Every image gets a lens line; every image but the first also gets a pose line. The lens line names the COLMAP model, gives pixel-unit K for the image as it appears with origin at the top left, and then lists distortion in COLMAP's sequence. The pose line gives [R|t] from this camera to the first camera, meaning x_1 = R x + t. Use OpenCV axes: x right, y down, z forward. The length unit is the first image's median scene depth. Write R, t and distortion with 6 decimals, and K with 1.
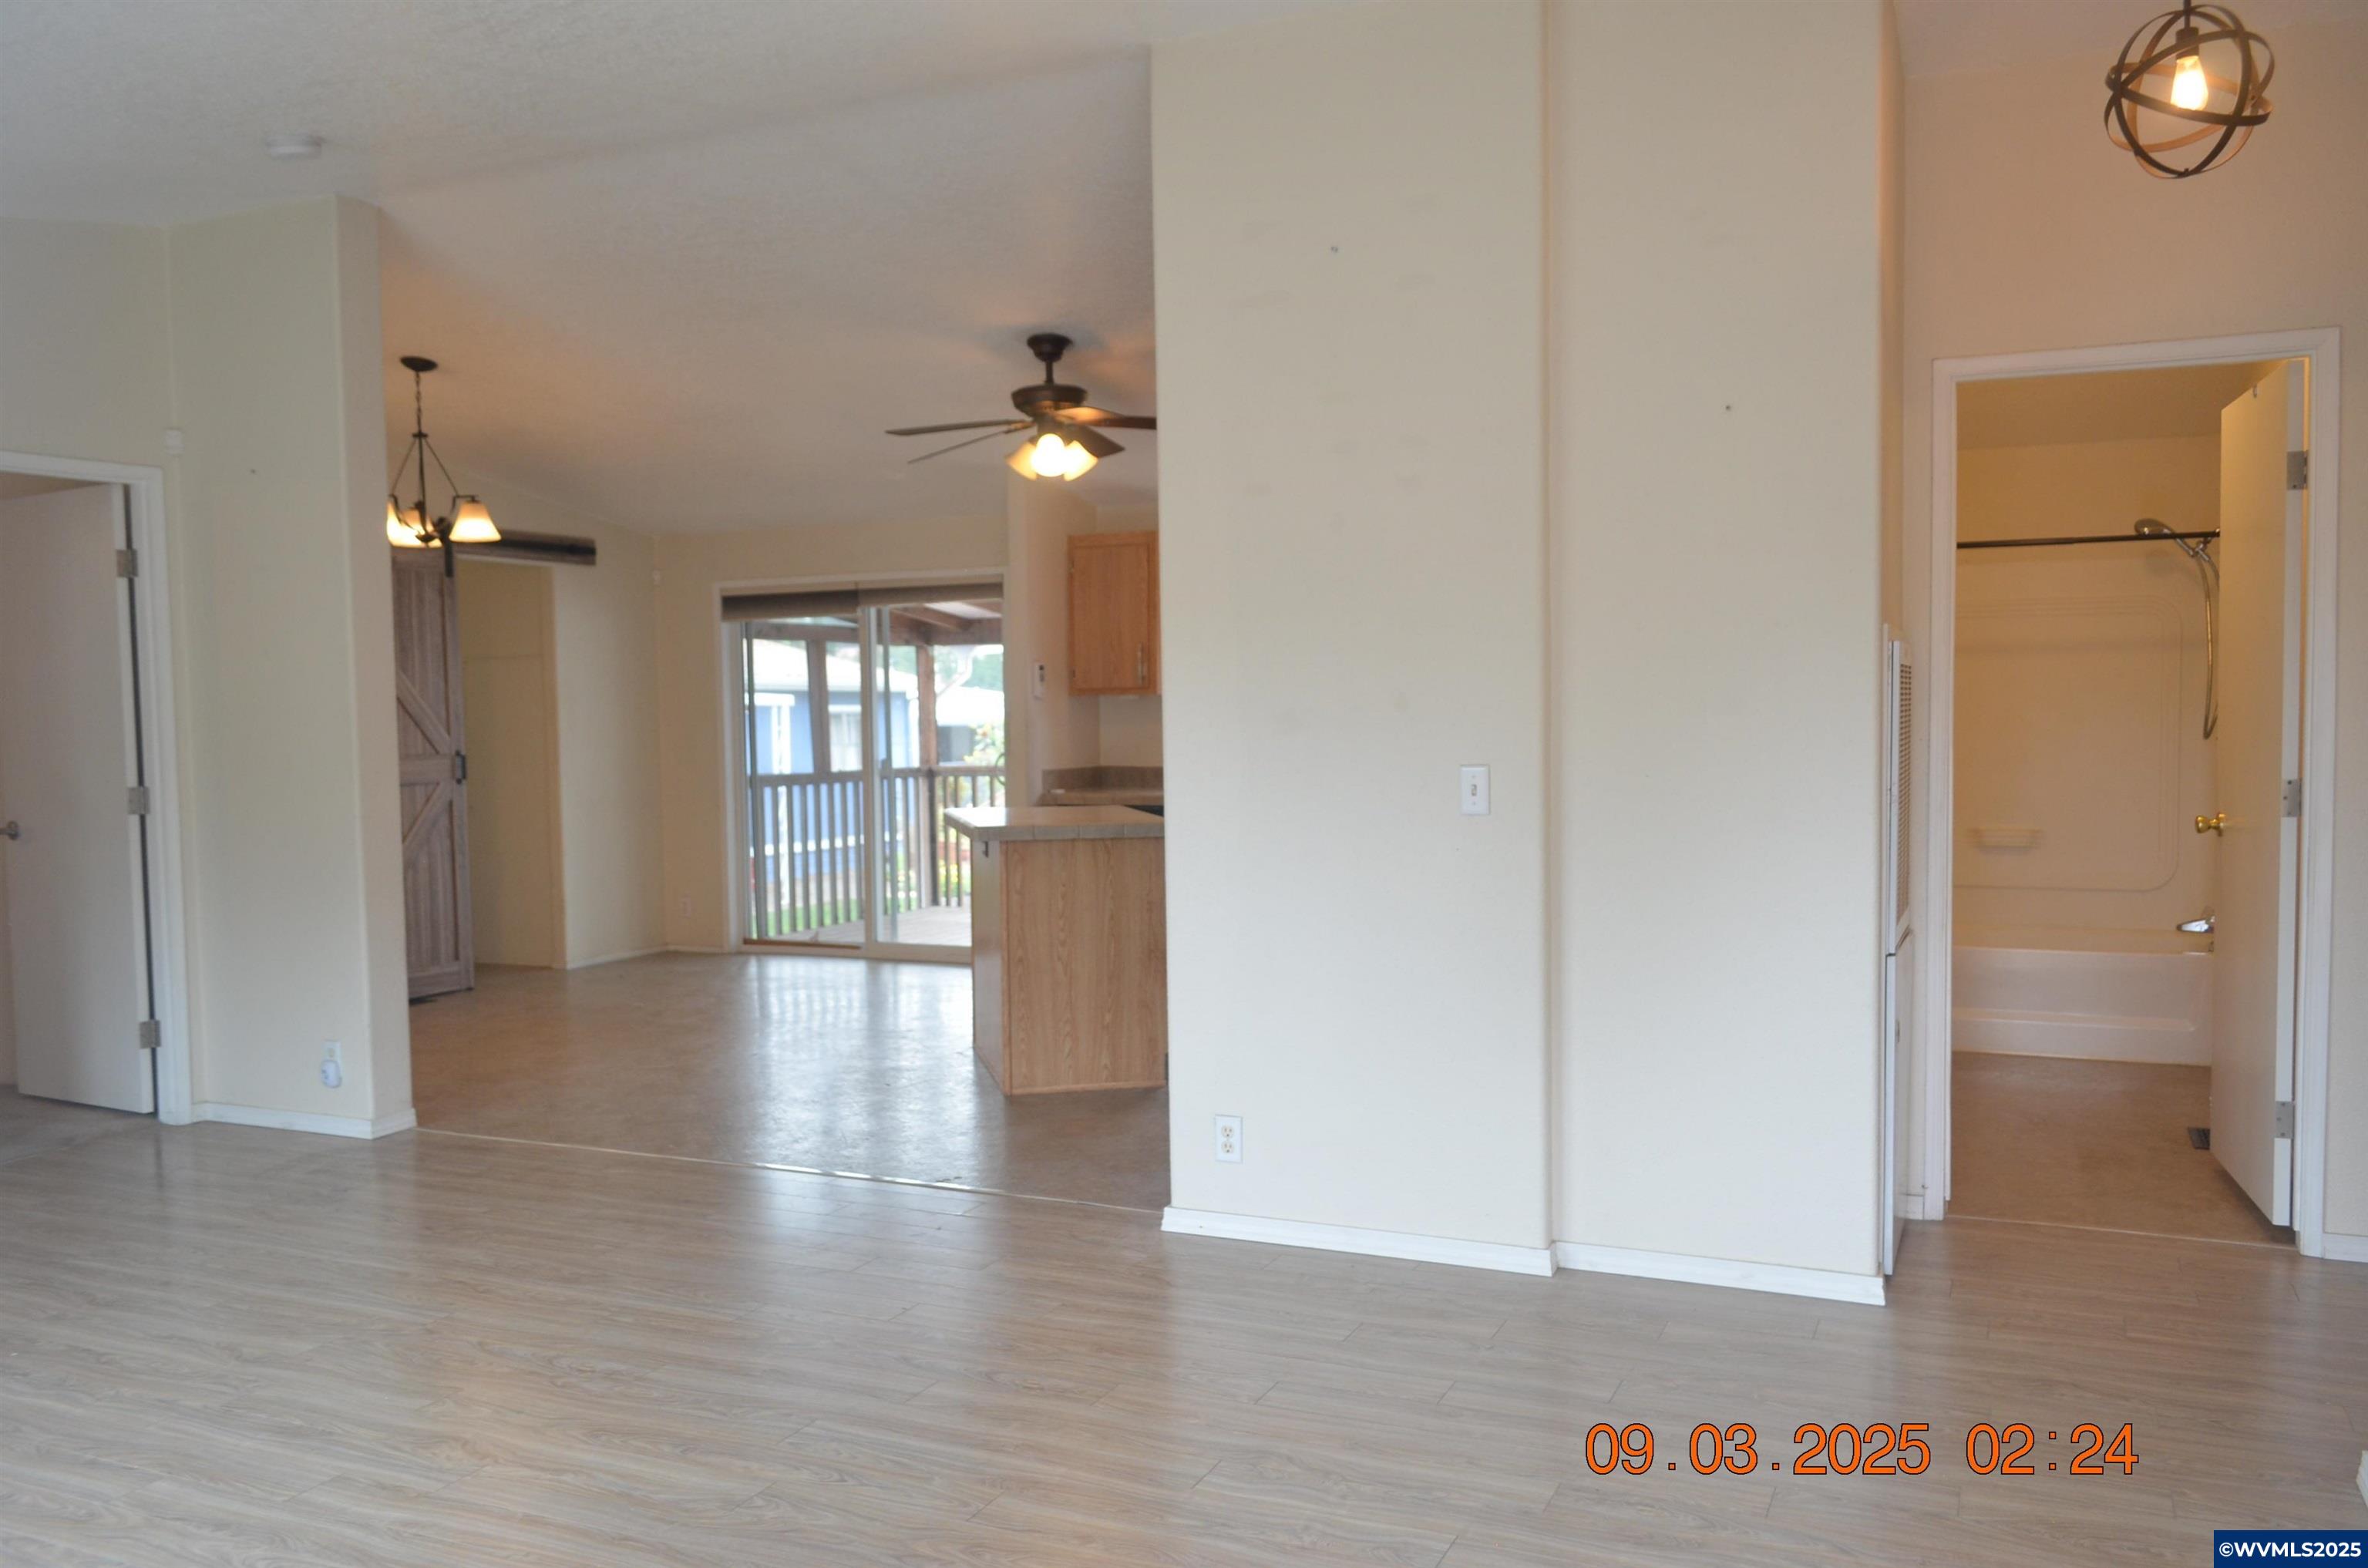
lens RADIAL K [[1843.7, 0, 1181.6], [0, 1843.7, 817.1], [0, 0, 1]] dist [-0.004156, -0.008927]
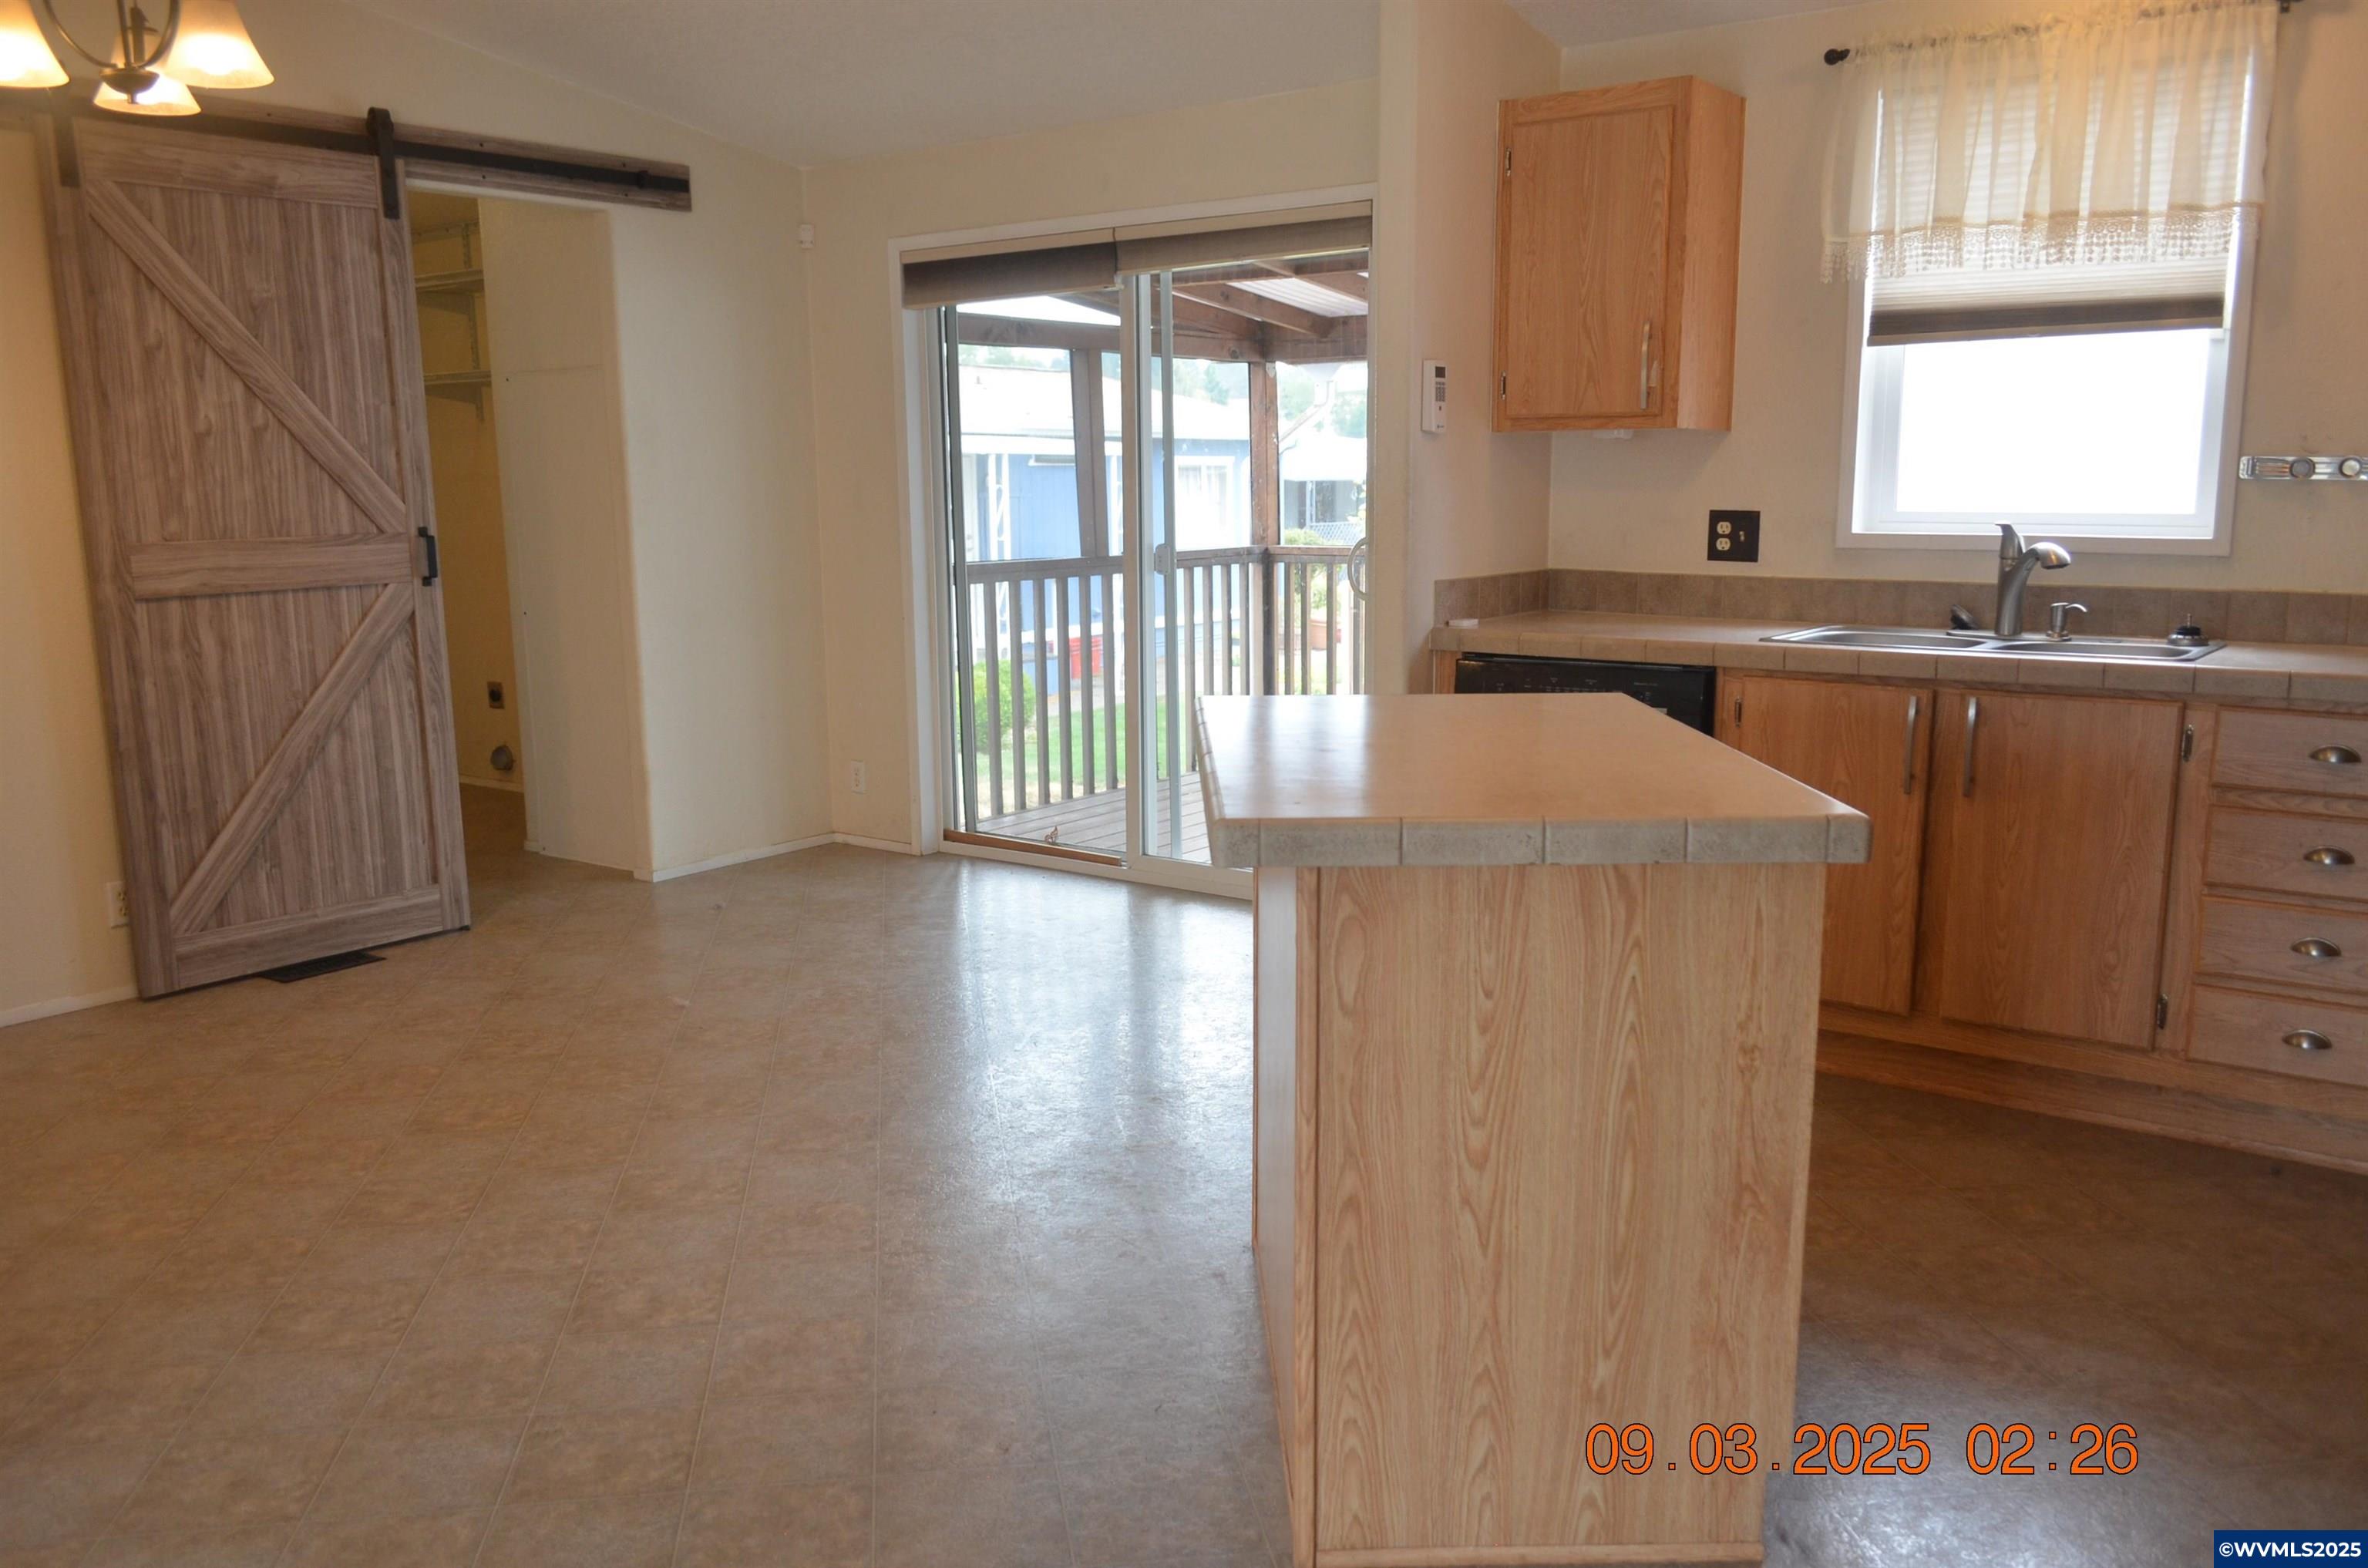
lens RADIAL K [[1843.7, 0, 1181.6], [0, 1843.7, 817.1], [0, 0, 1]] dist [-0.004156, -0.008927]
pose [[0.977940, 0.042912, -0.204430, -0.036015], [-0.015641, 0.990966, 0.133195, -0.026320], [0.208299, -0.127060, 0.969777, 0.469665]]
